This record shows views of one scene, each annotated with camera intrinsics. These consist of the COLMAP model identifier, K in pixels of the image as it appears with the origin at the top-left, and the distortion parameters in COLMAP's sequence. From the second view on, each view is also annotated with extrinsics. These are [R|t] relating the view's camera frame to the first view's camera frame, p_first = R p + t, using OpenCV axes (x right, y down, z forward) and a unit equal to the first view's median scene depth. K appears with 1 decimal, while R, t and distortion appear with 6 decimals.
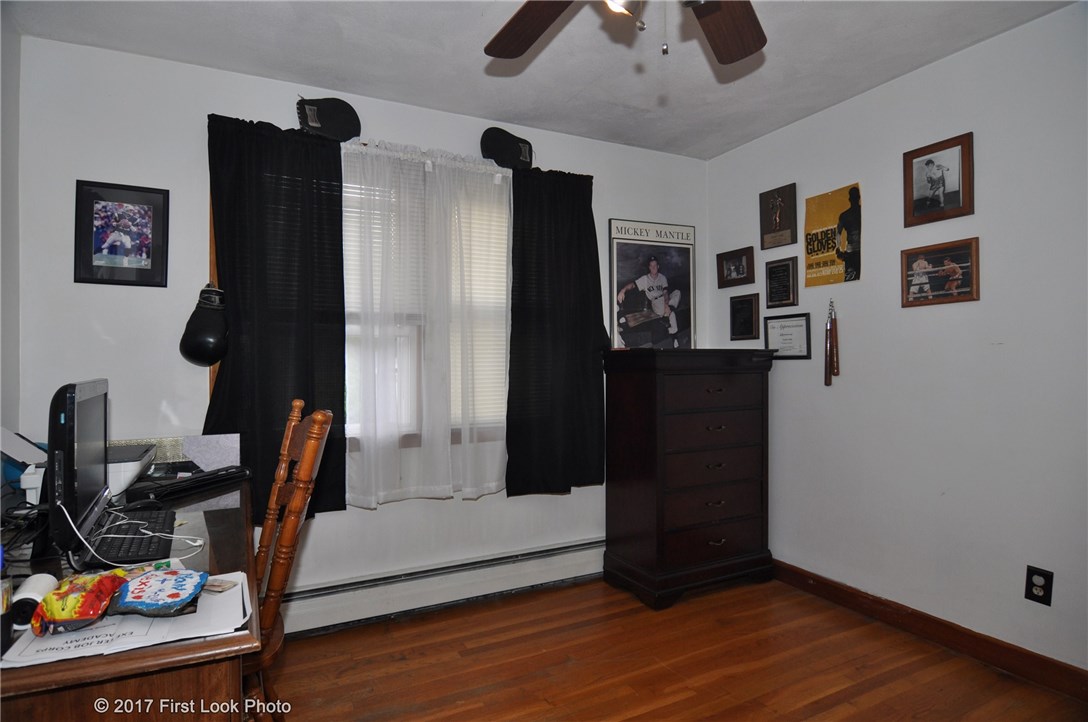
lens RADIAL K [[580.6, 0, 542.9], [0, 580.6, 356.4], [0, 0, 1]] dist [-0.007894, -0.006547]
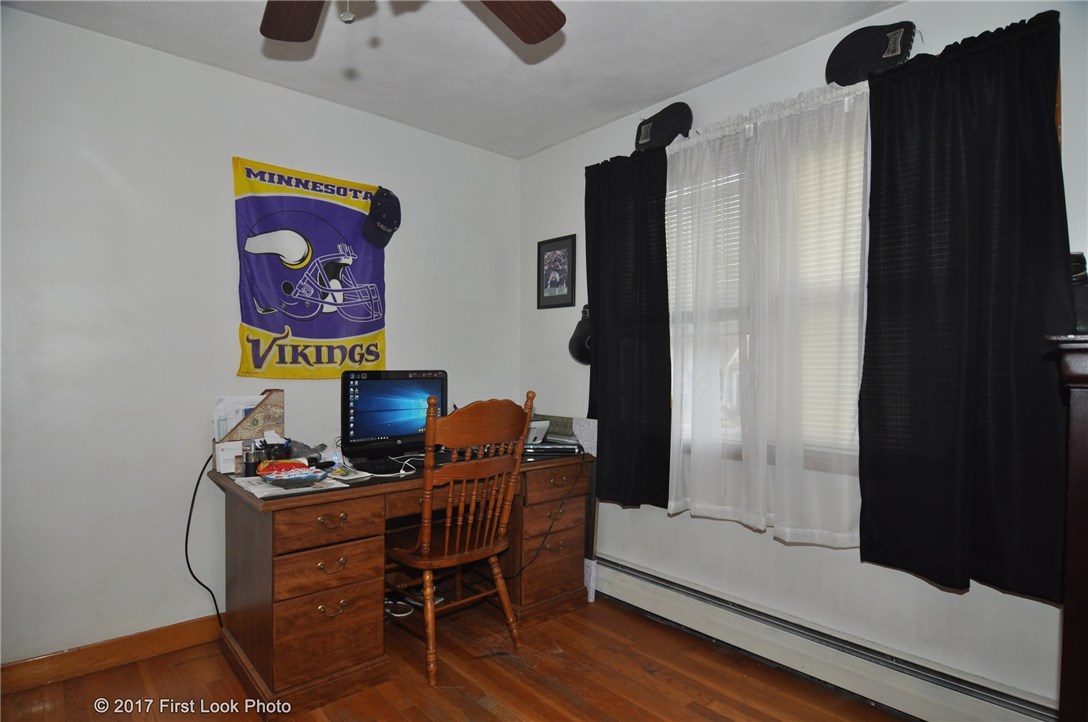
lens RADIAL K [[580.6, 0, 537.4], [0, 580.6, 360.1], [0, 0, 1]] dist [-0.007894, -0.006547]
pose [[0.243692, -0.003047, -0.969848, 0.579205], [-0.004053, 0.999983, -0.004161, 0.011617], [0.969844, 0.004945, 0.243675, 0.525331]]
